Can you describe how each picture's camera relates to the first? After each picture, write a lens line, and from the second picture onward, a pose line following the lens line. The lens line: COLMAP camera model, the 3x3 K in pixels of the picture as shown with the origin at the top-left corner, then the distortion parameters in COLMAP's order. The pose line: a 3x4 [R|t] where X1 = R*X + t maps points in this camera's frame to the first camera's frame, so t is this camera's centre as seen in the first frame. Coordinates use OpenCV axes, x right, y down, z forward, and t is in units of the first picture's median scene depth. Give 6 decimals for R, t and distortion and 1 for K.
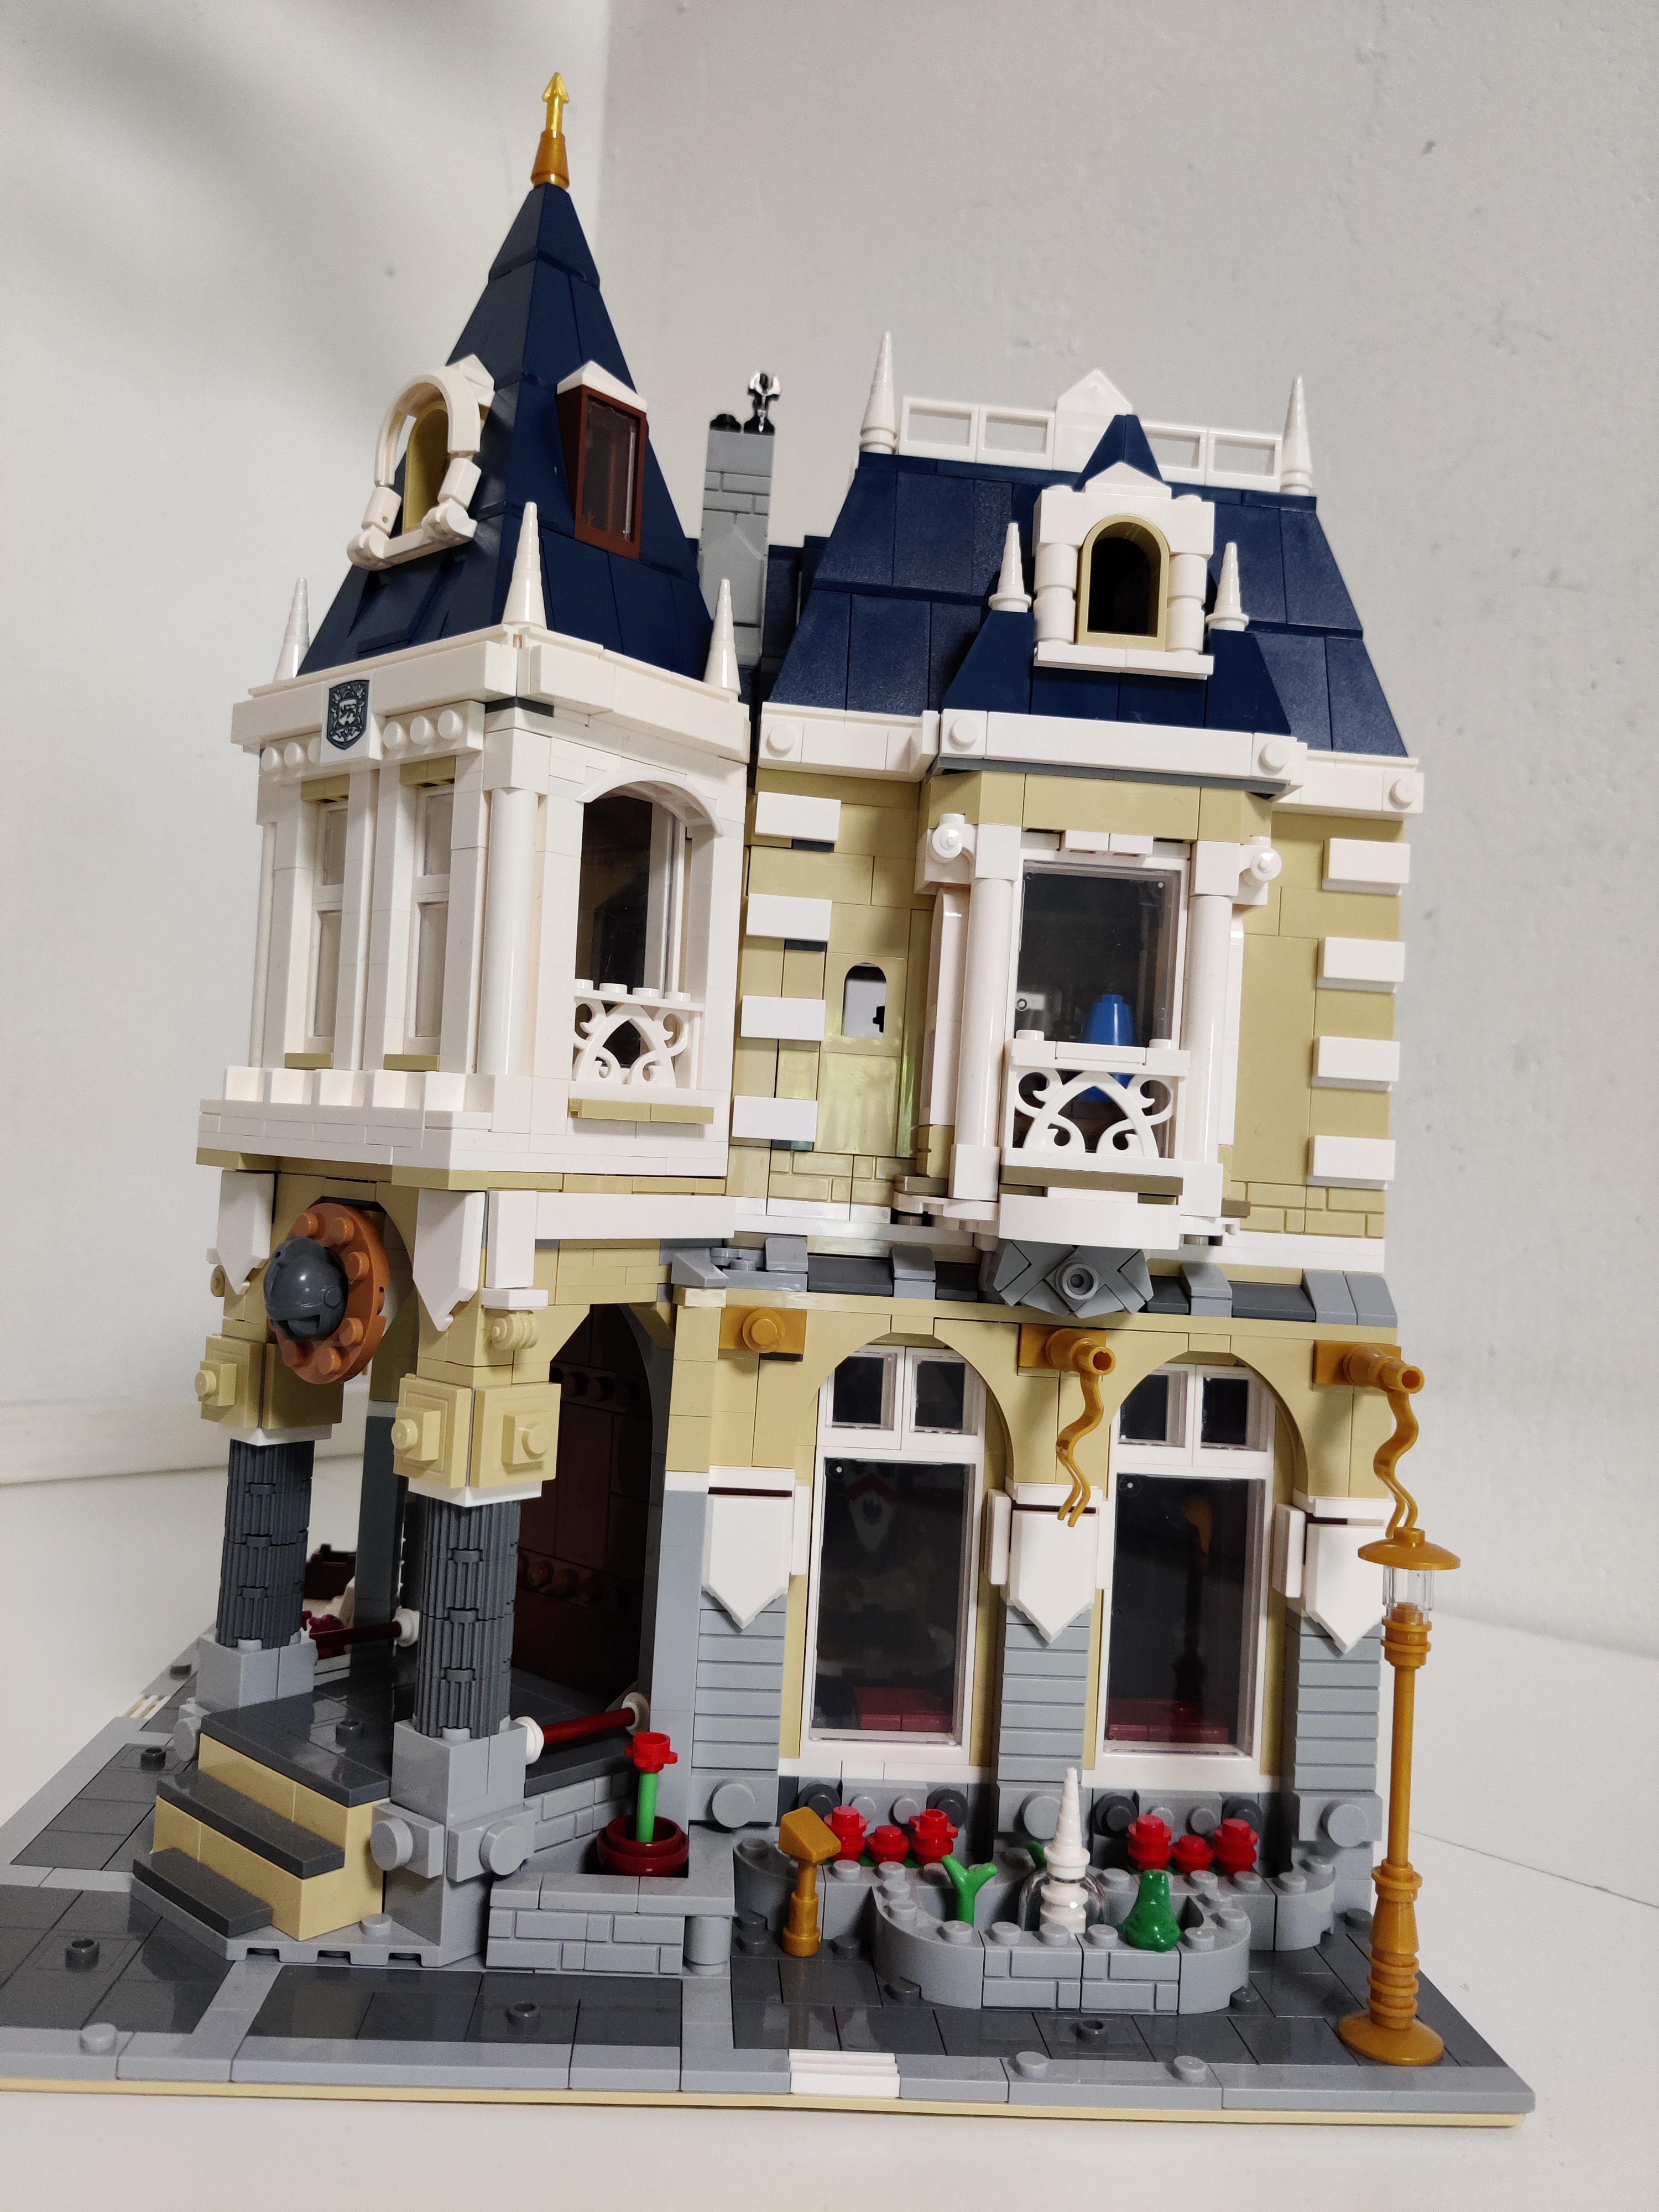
lens RADIAL K [[1762.5, 0, 821.0], [0, 1762.5, 1099.6], [0, 0, 1]] dist [0.041941, -0.079166]
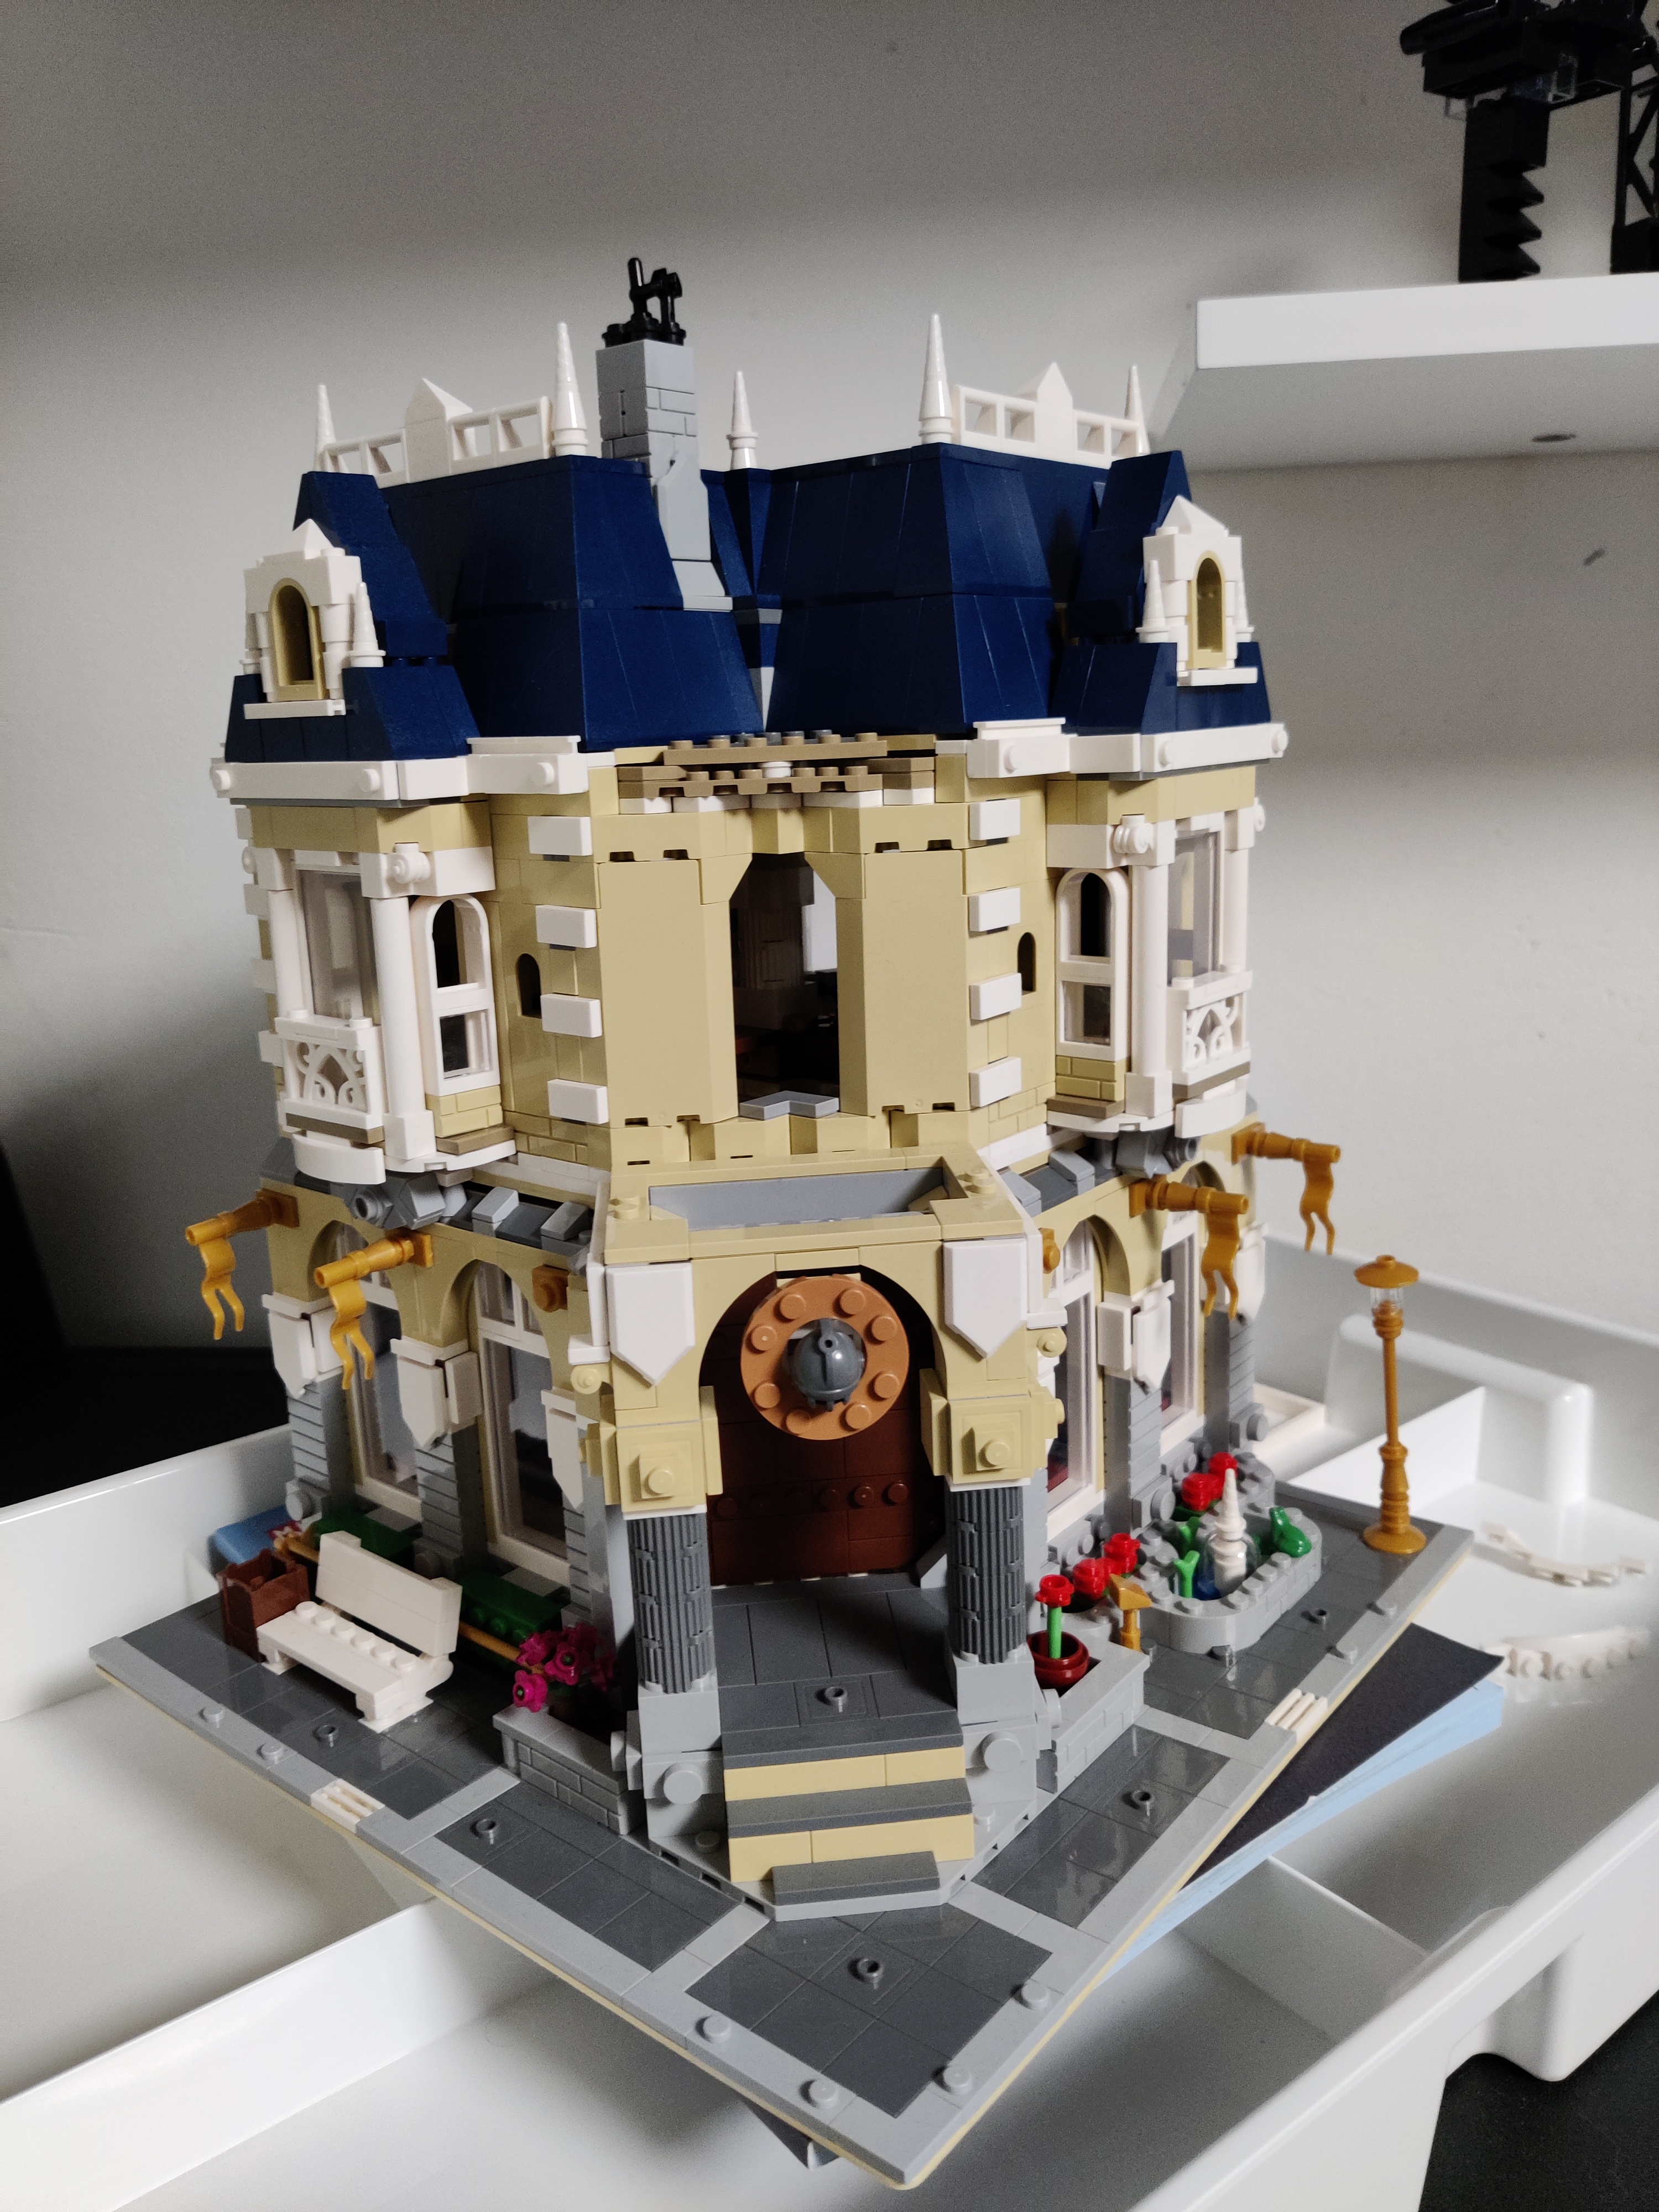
lens RADIAL K [[1762.5, 0, 830.4], [0, 1762.5, 1086.7], [0, 0, 1]] dist [0.041941, -0.079166]
pose [[0.666722, -0.252318, 0.701298, -0.977173], [0.055894, 0.955229, 0.290540, -0.350358], [-0.743208, -0.154511, 0.650975, 0.332291]]
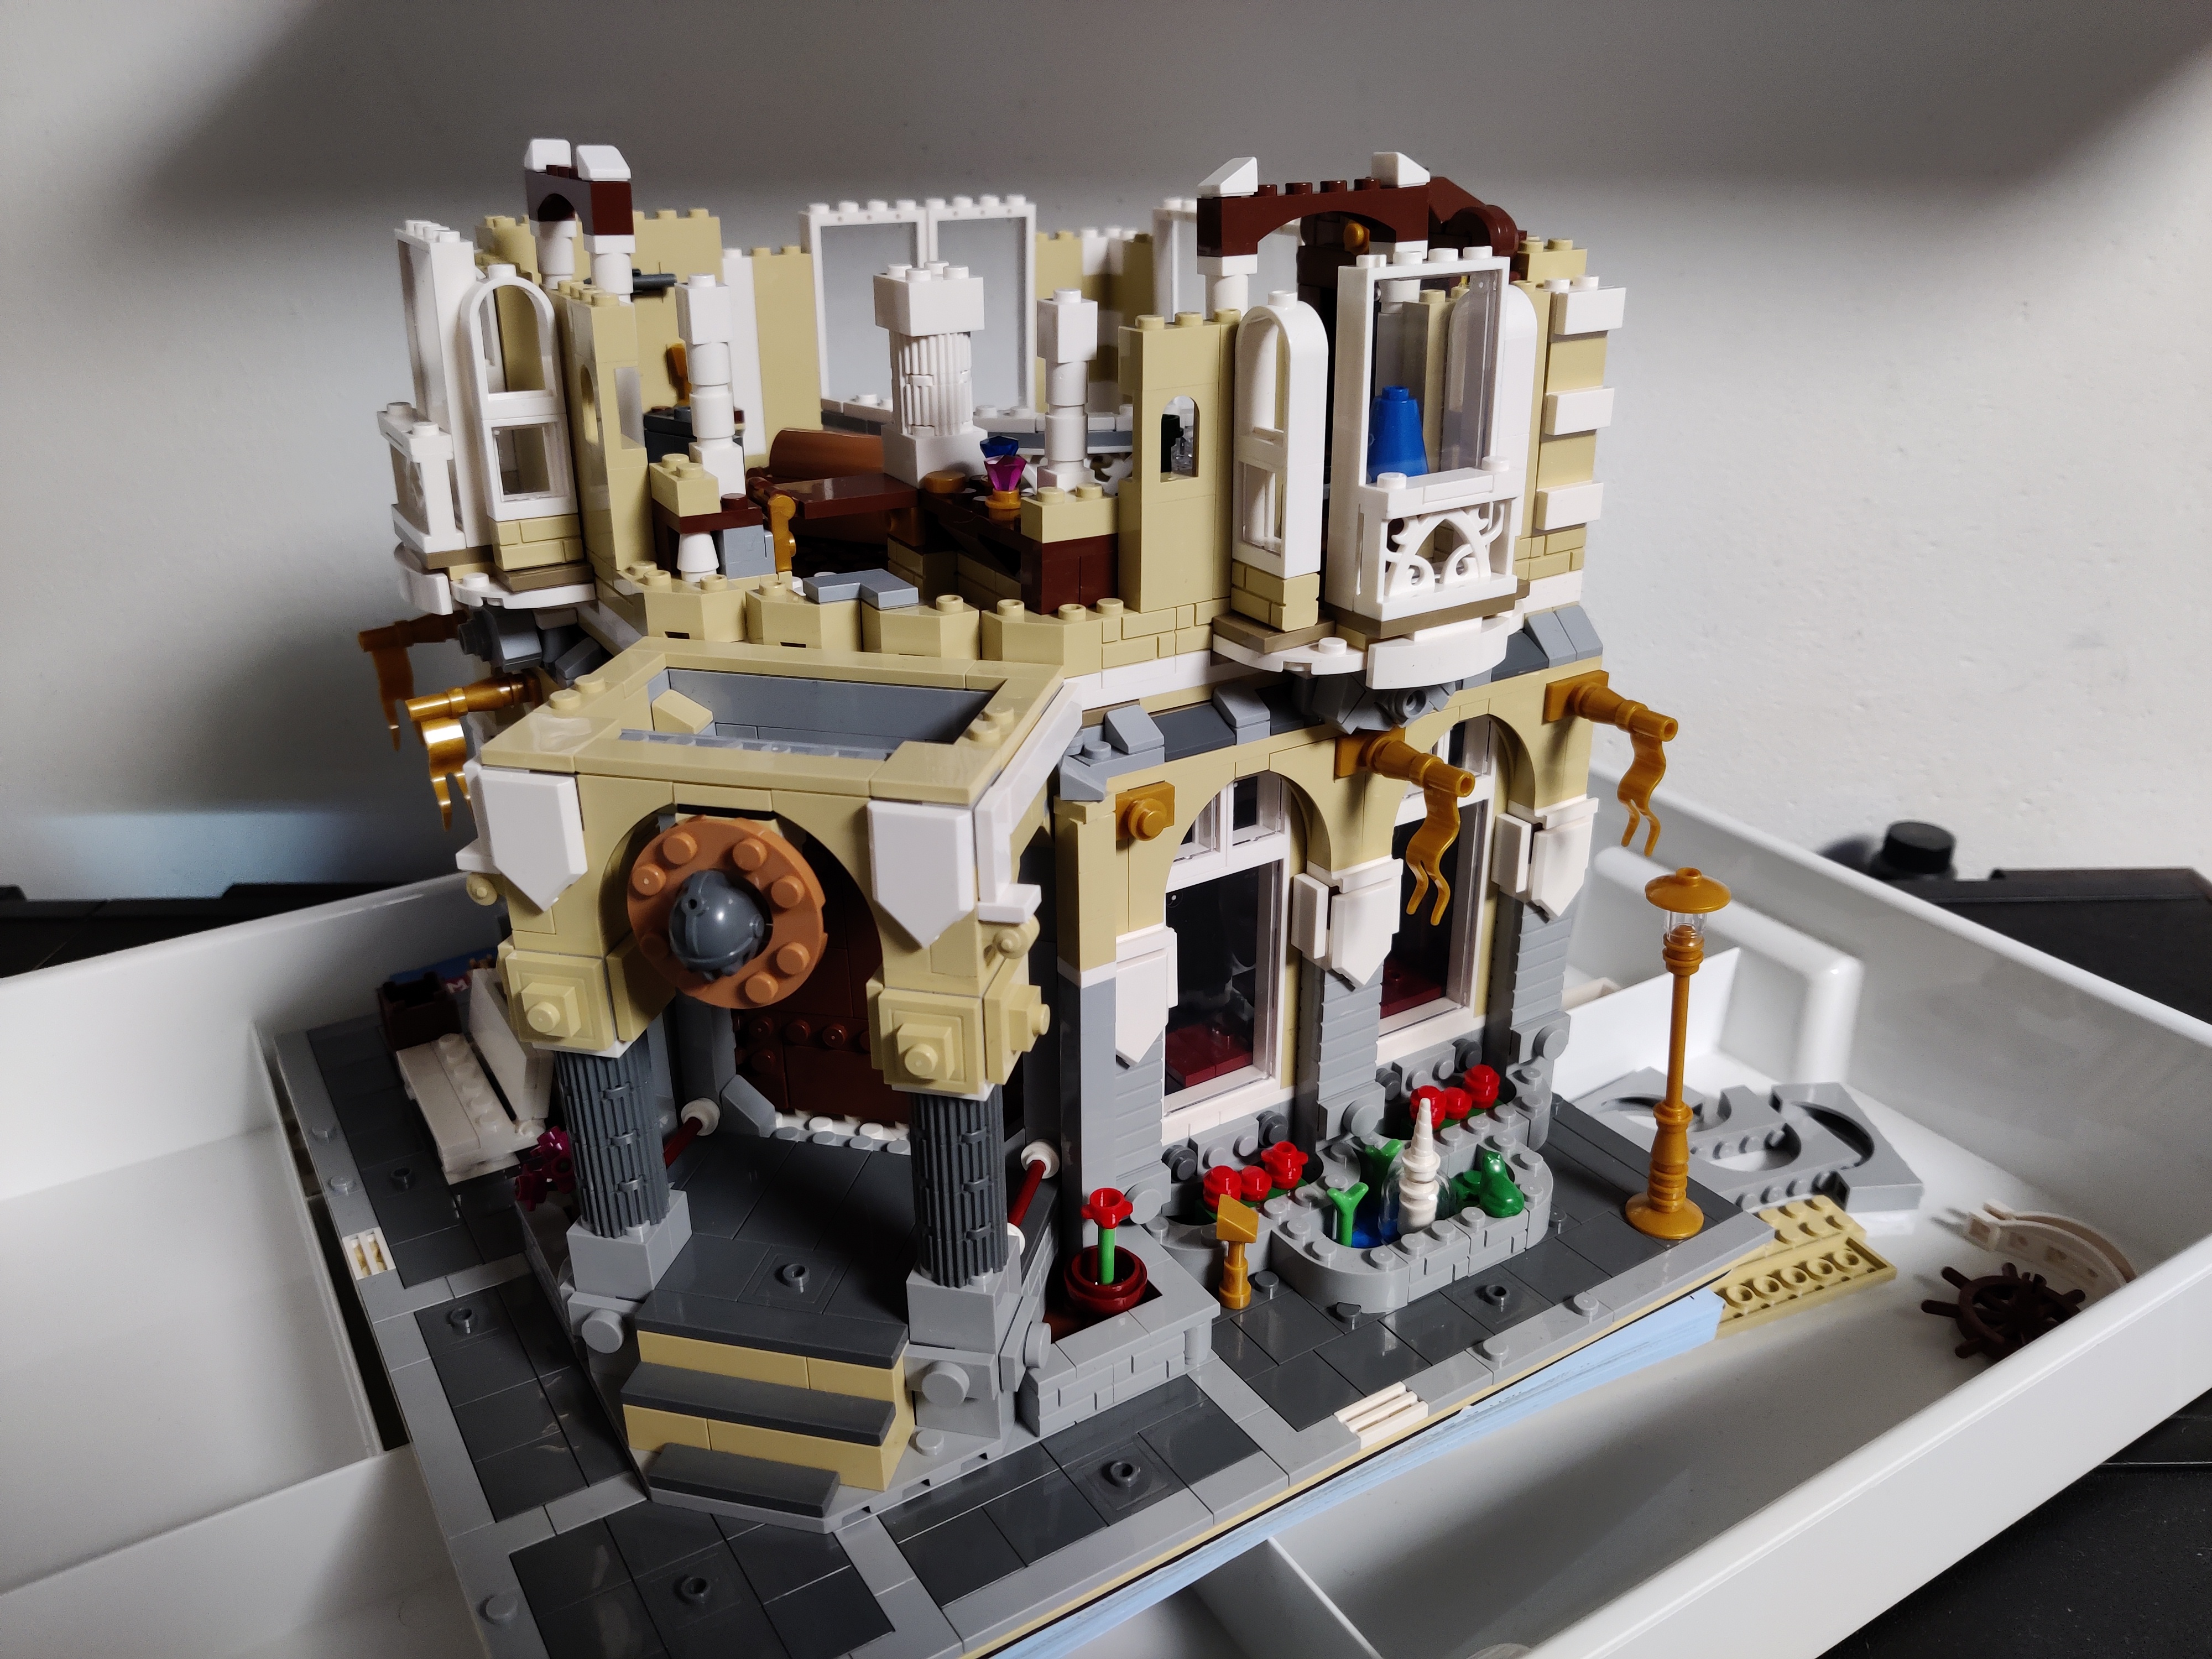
lens RADIAL K [[1762.5, 0, 1101.4], [0, 1762.5, 853.8], [0, 0, 1]] dist [0.041941, -0.079166]
pose [[0.874140, -0.260929, 0.409628, -0.465844], [0.044381, 0.882808, 0.467632, -0.312110], [-0.483642, -0.390596, 0.783278, 0.239763]]
